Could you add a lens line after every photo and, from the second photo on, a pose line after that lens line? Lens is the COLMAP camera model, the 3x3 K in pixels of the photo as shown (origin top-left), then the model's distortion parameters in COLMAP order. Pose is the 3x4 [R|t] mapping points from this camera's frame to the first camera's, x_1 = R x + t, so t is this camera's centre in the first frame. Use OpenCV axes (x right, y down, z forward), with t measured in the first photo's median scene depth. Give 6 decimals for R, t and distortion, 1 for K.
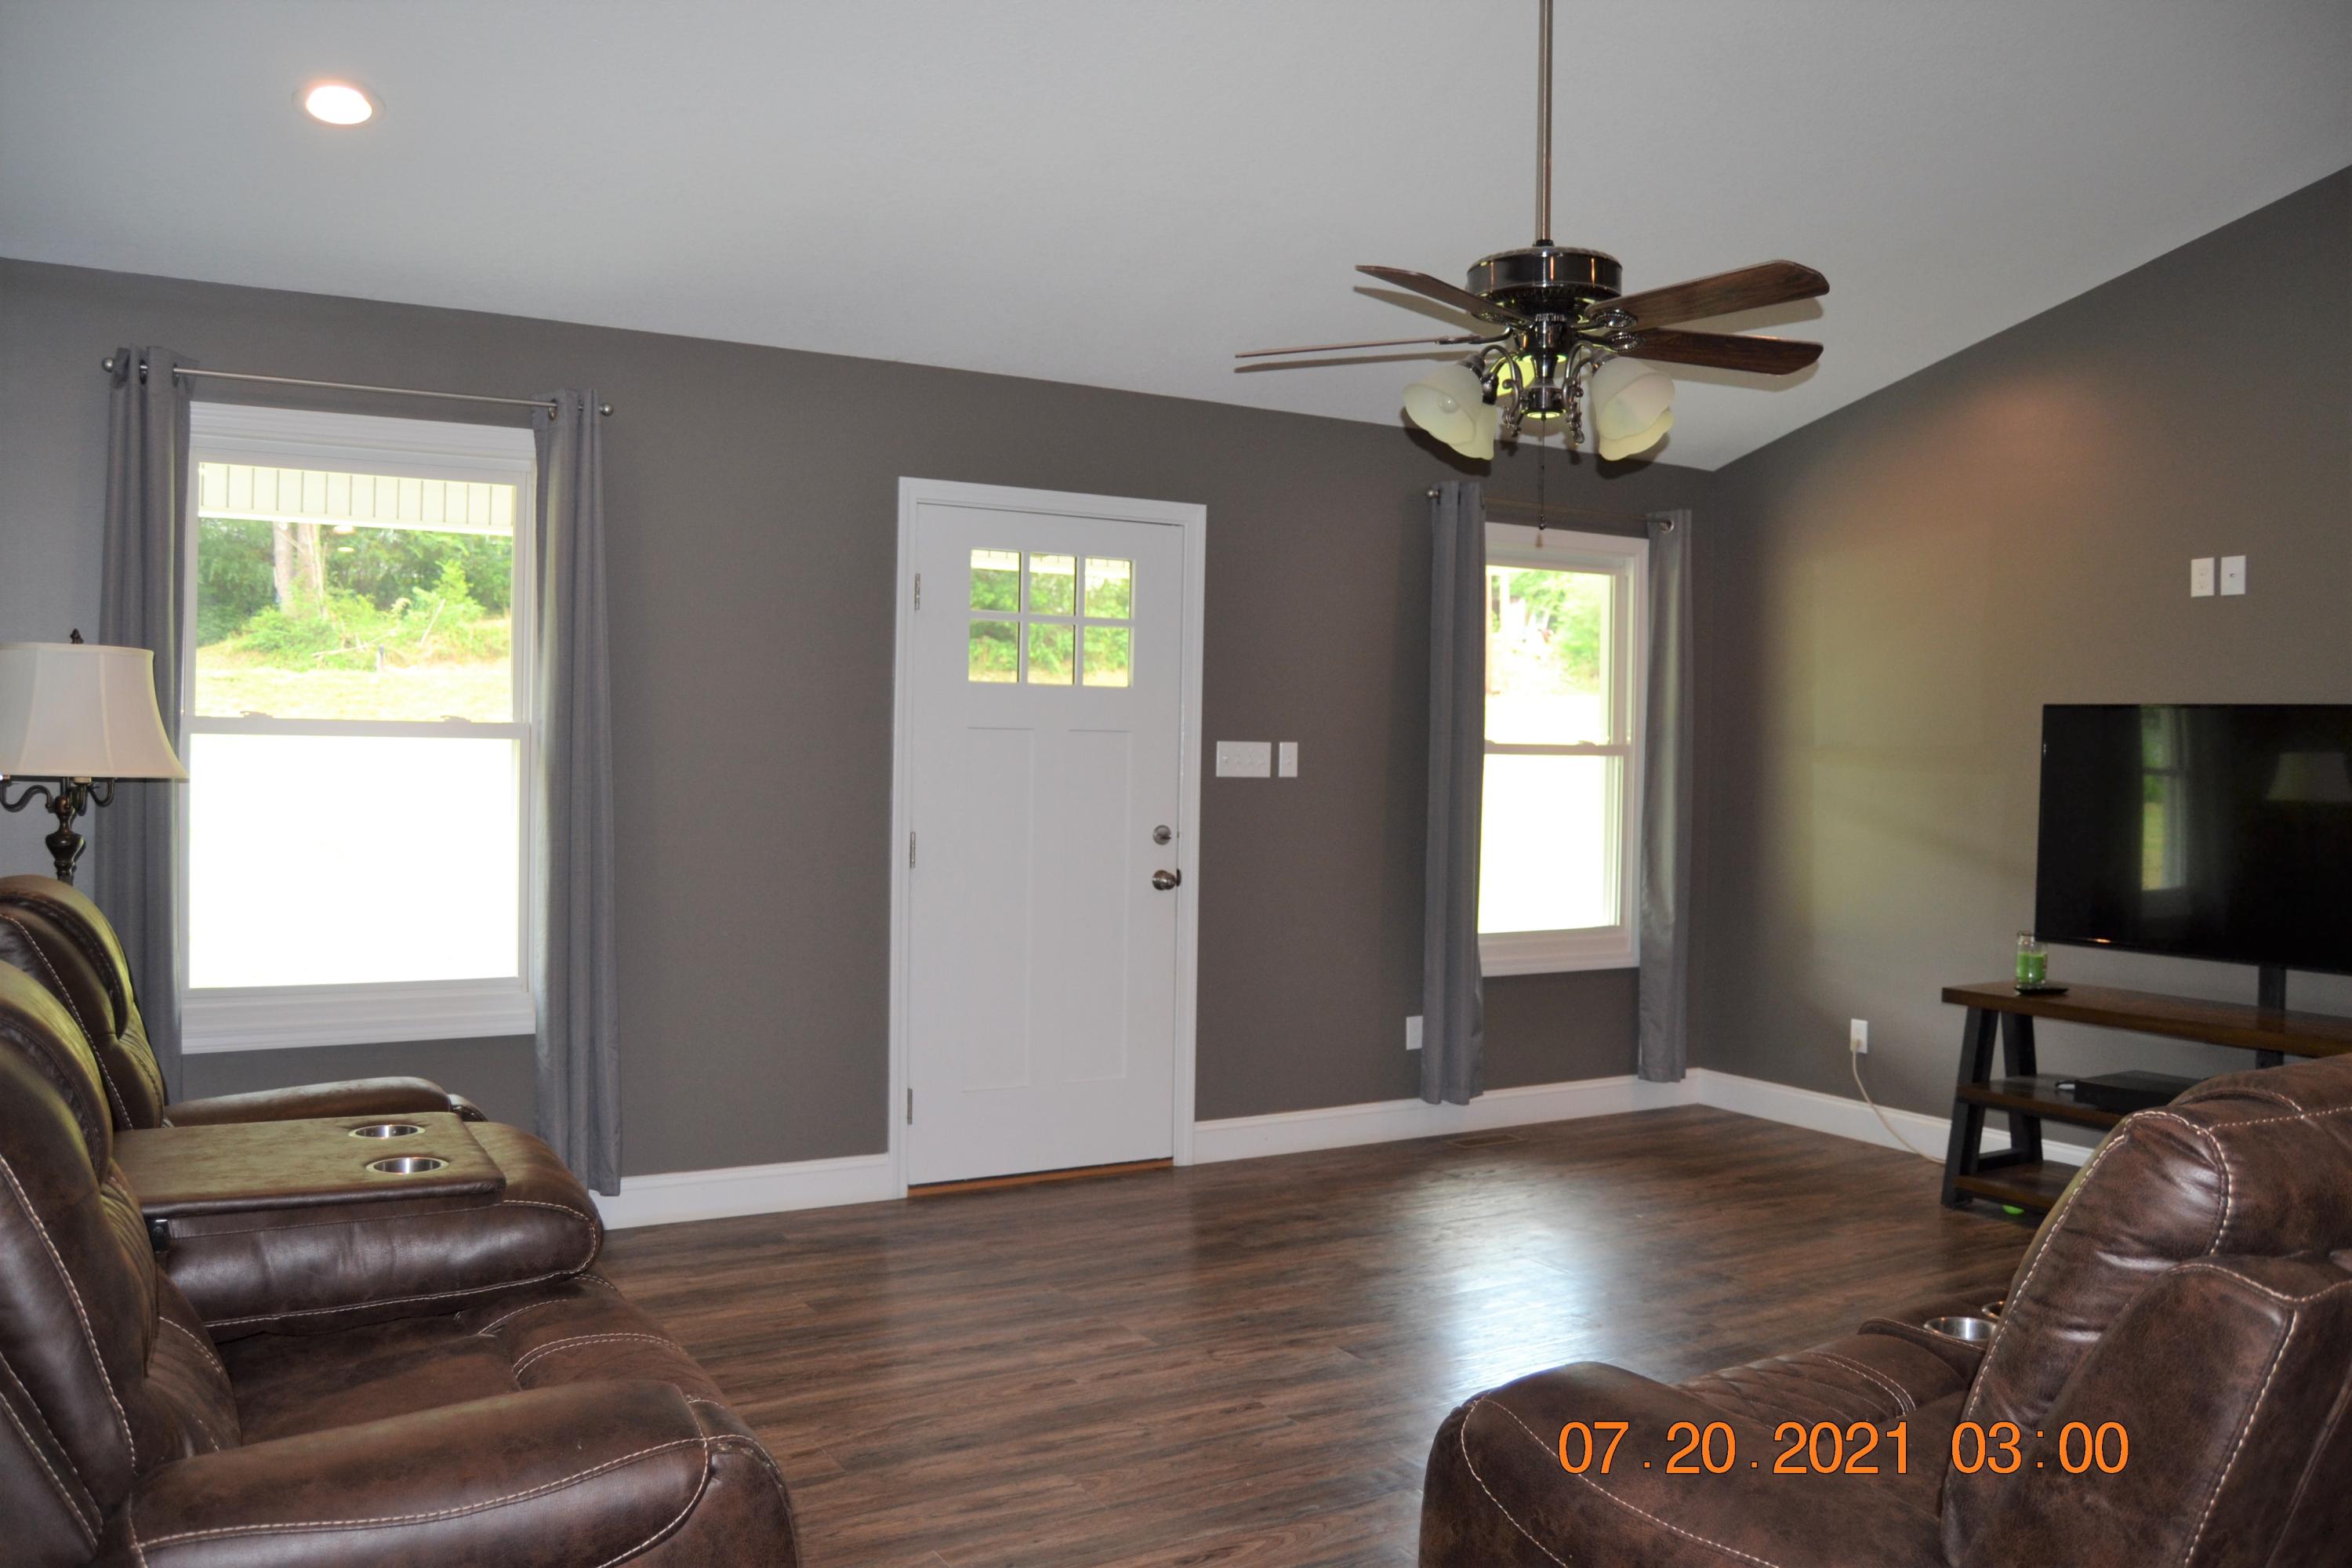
lens RADIAL K [[1874.7, 0, 1190.1], [0, 1874.7, 796.9], [0, 0, 1]] dist [-0.097815, 0.043795]
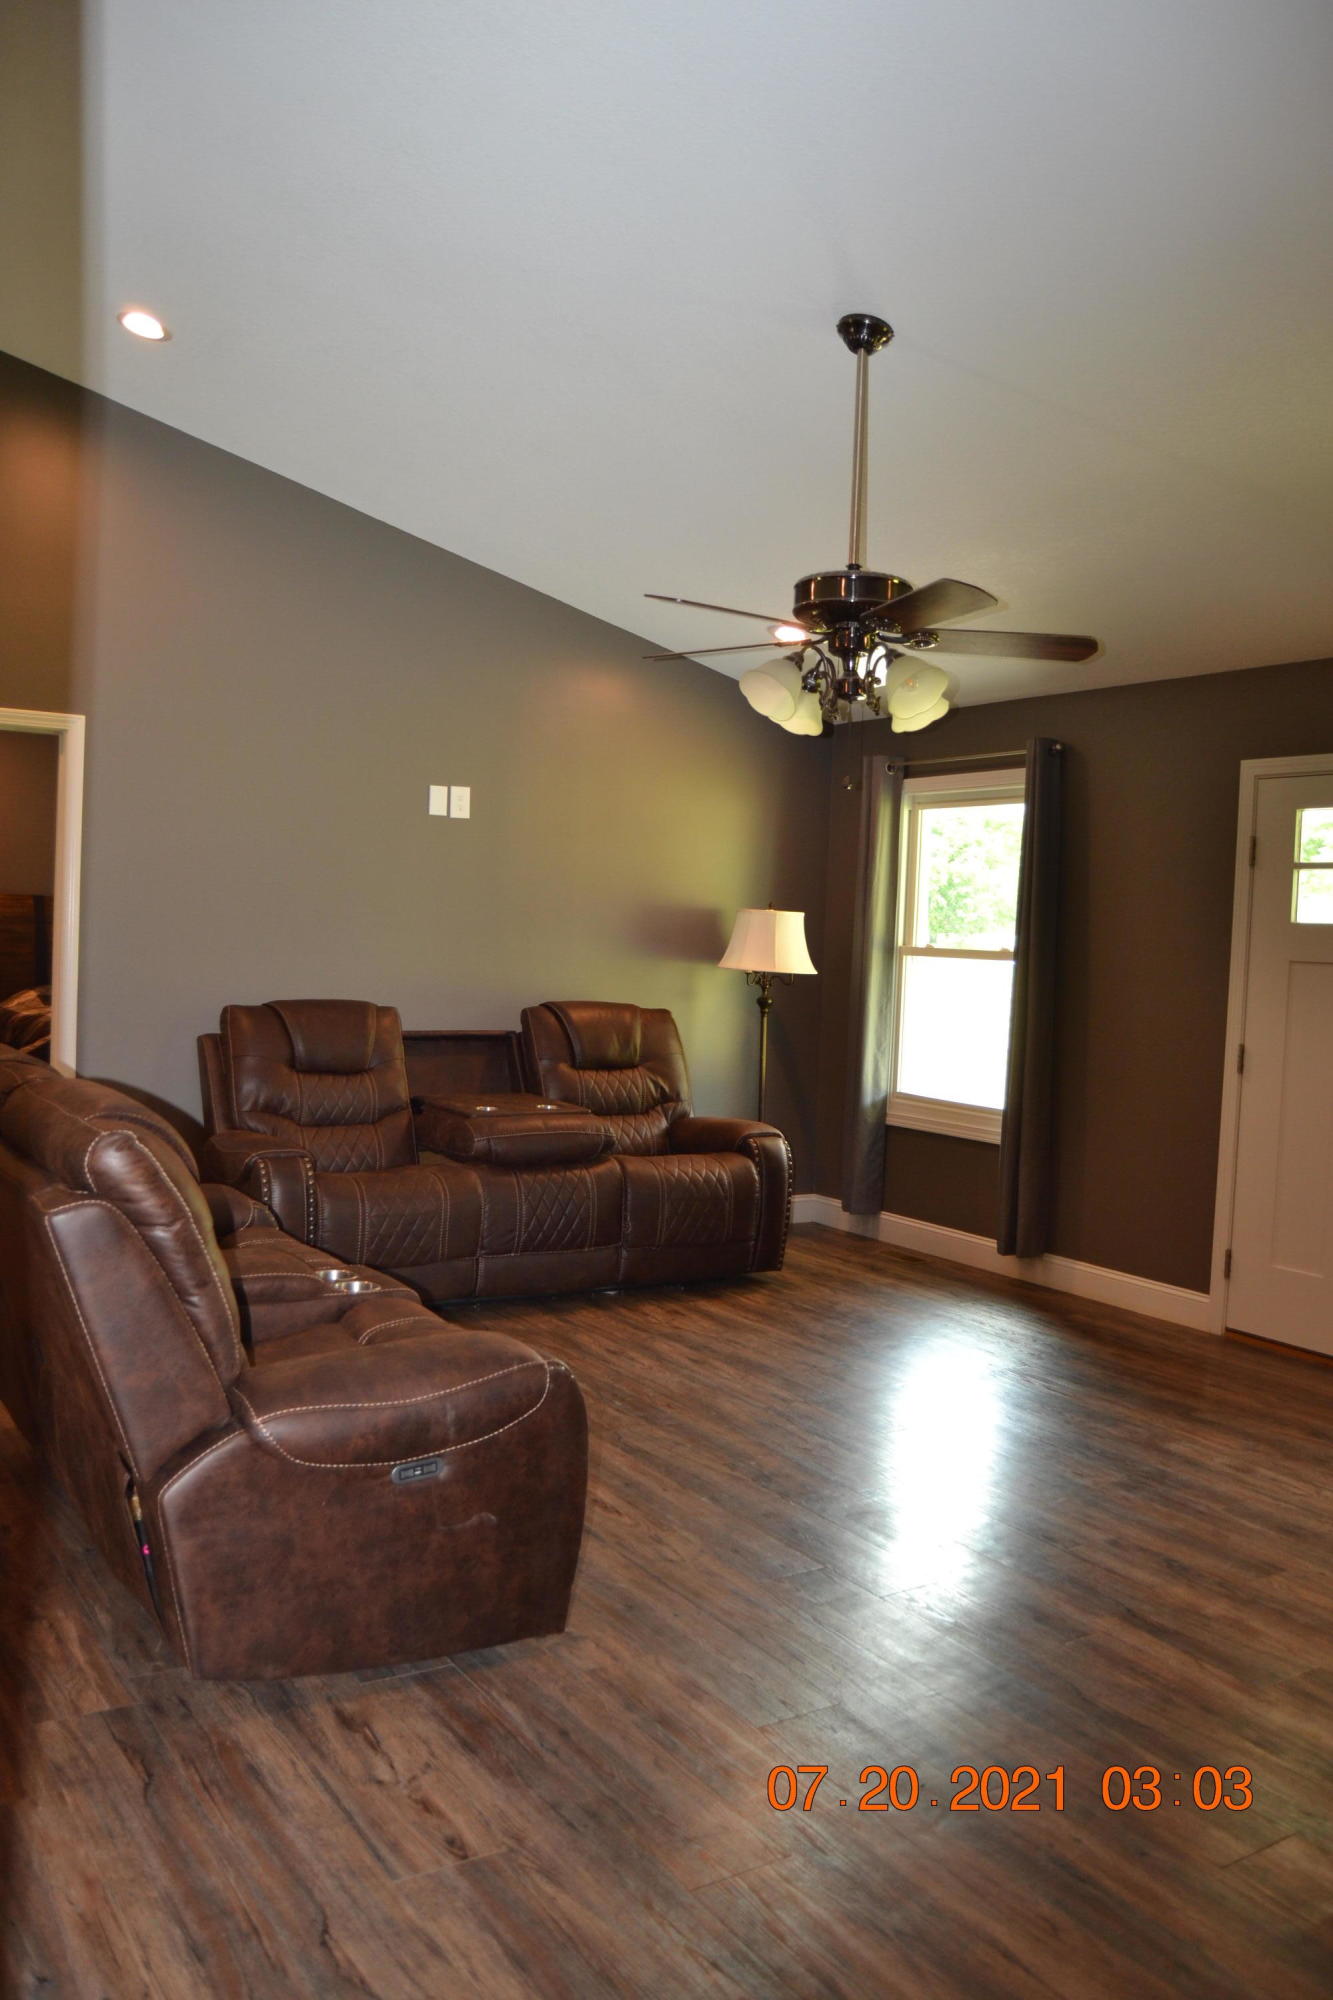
lens RADIAL K [[1543.8, 0, 667.6], [0, 1543.8, 937.7], [0, 0, 1]] dist [-0.002982, 0.000181]
pose [[0.042487, -0.018274, -0.998930, 0.868544], [-0.068488, 0.997428, -0.021160, -0.002423], [0.996747, 0.069313, 0.041126, 0.575245]]
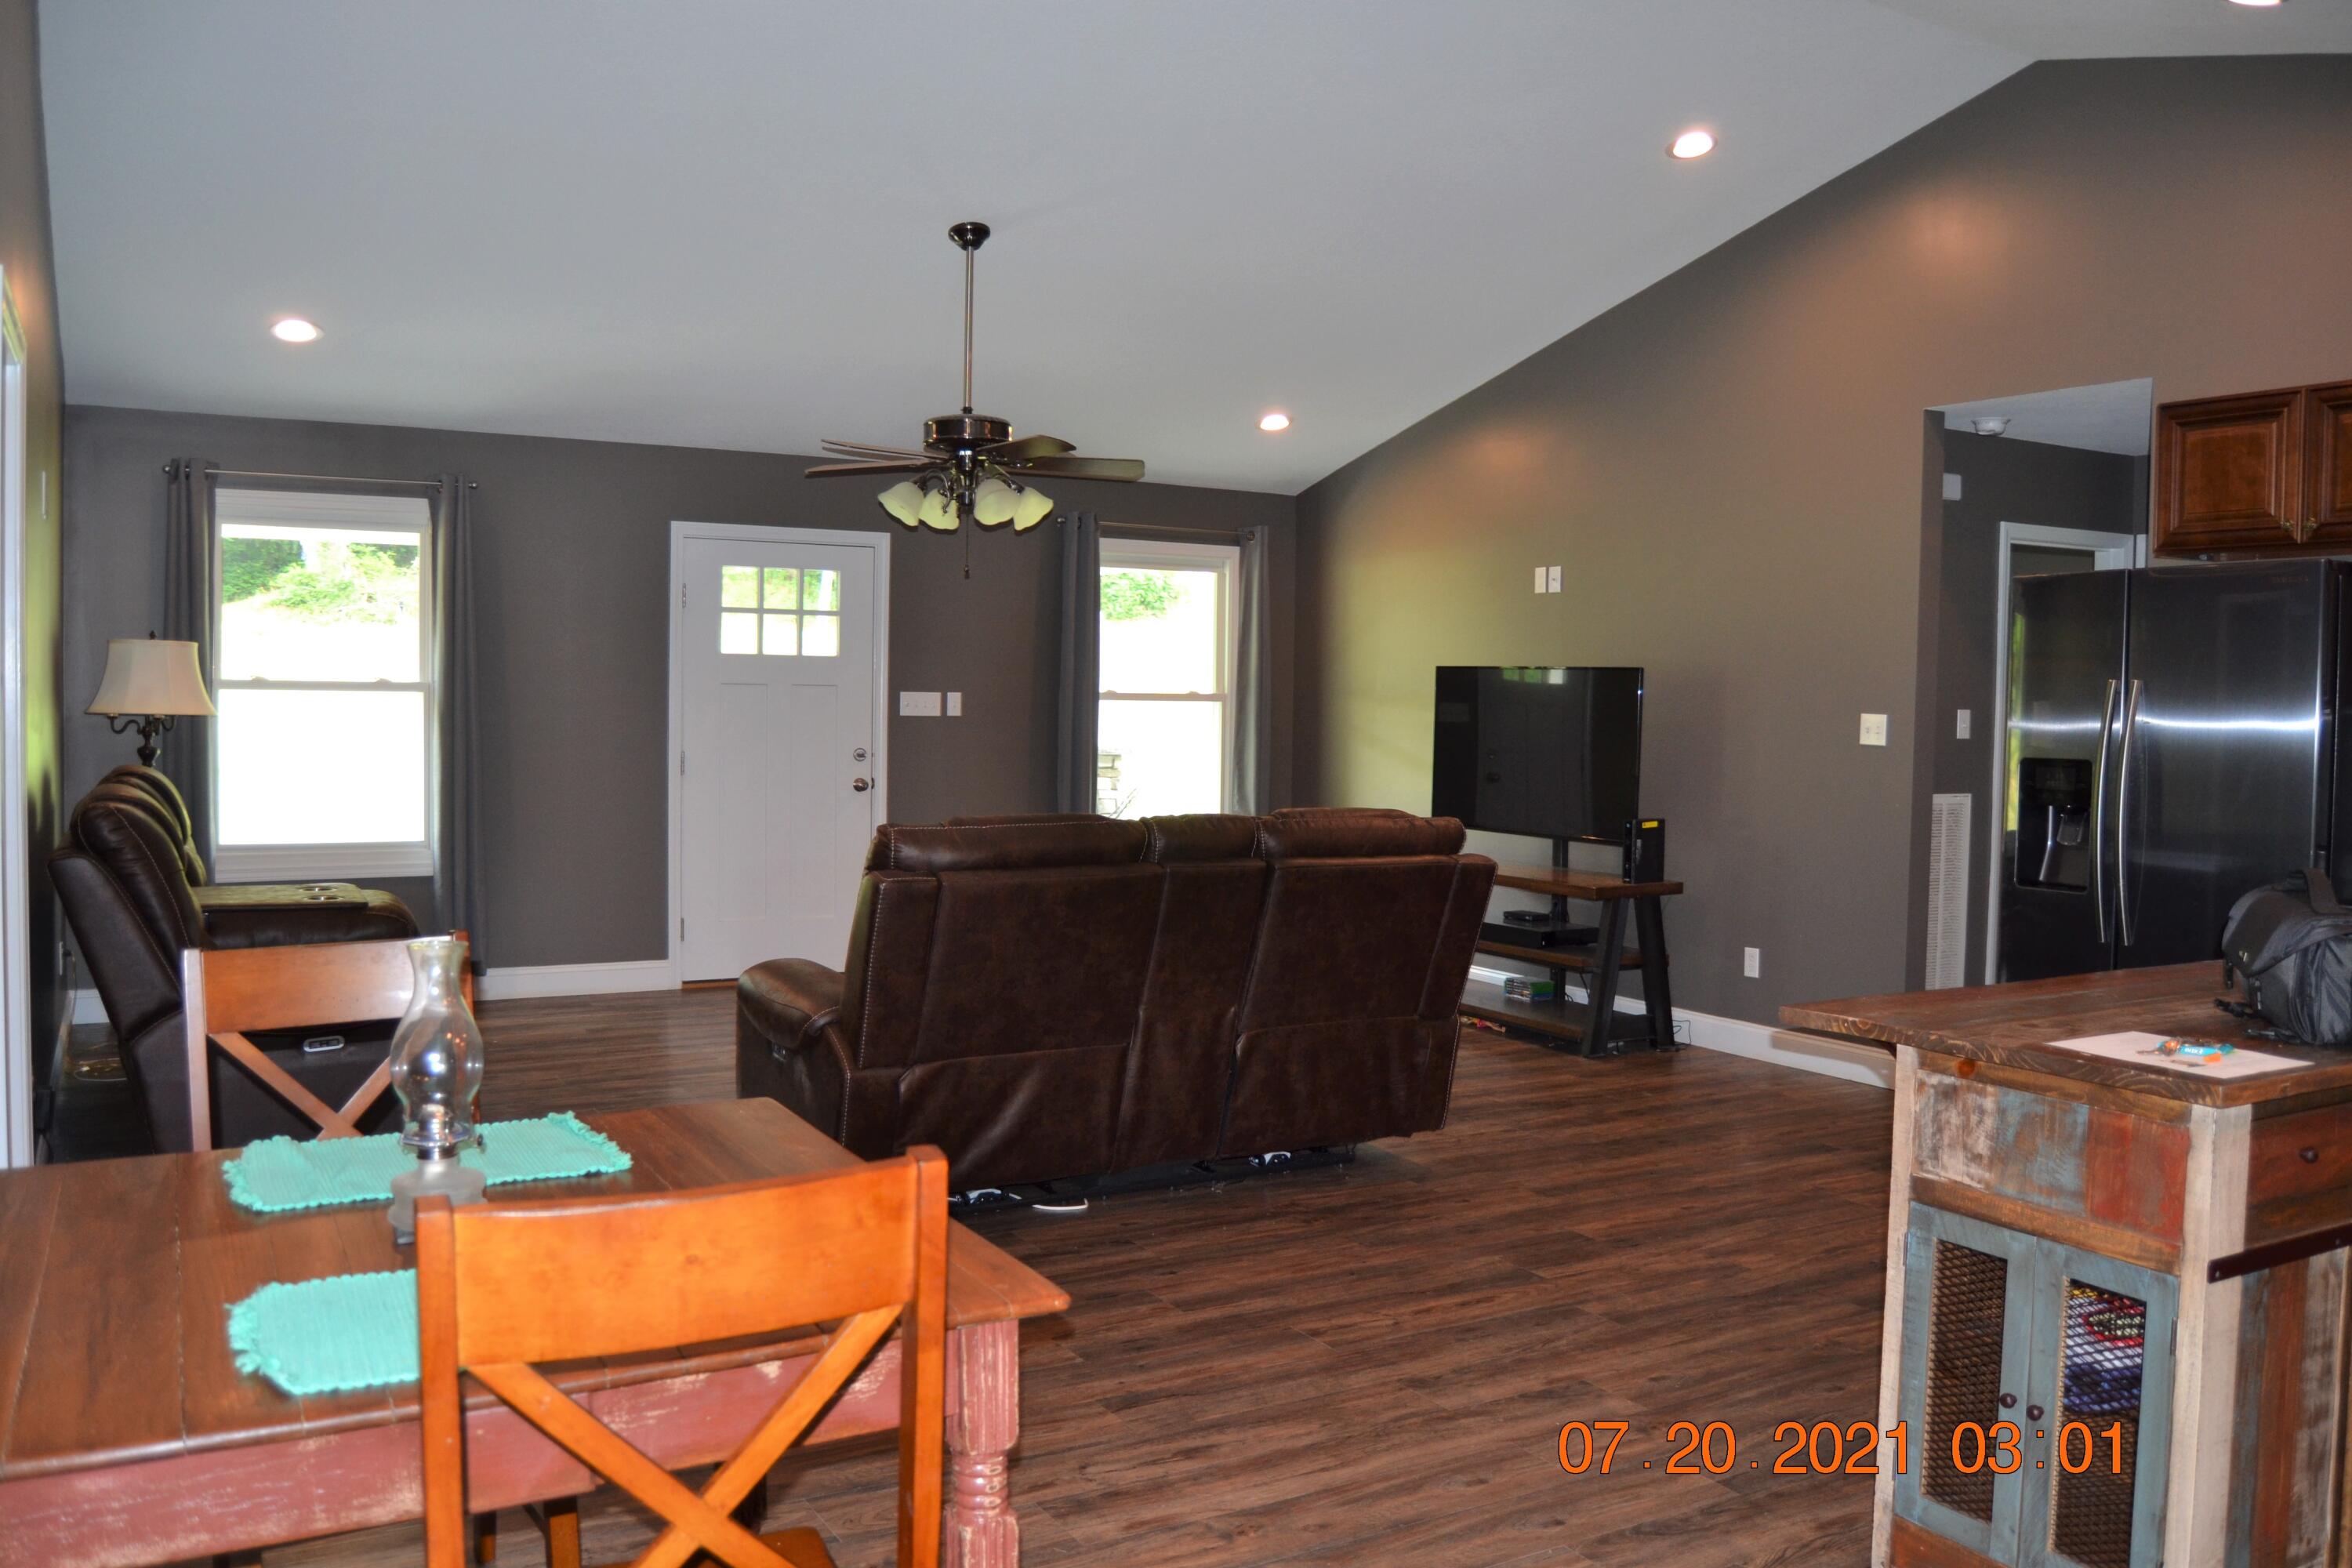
lens RADIAL K [[1874.7, 0, 1190.1], [0, 1874.7, 796.9], [0, 0, 1]] dist [-0.097815, 0.043795]
pose [[0.999890, 0.000290, -0.014823, 0.292910], [0.000118, 0.999623, 0.027462, 0.014260], [0.014825, -0.027461, 0.999513, -0.529327]]
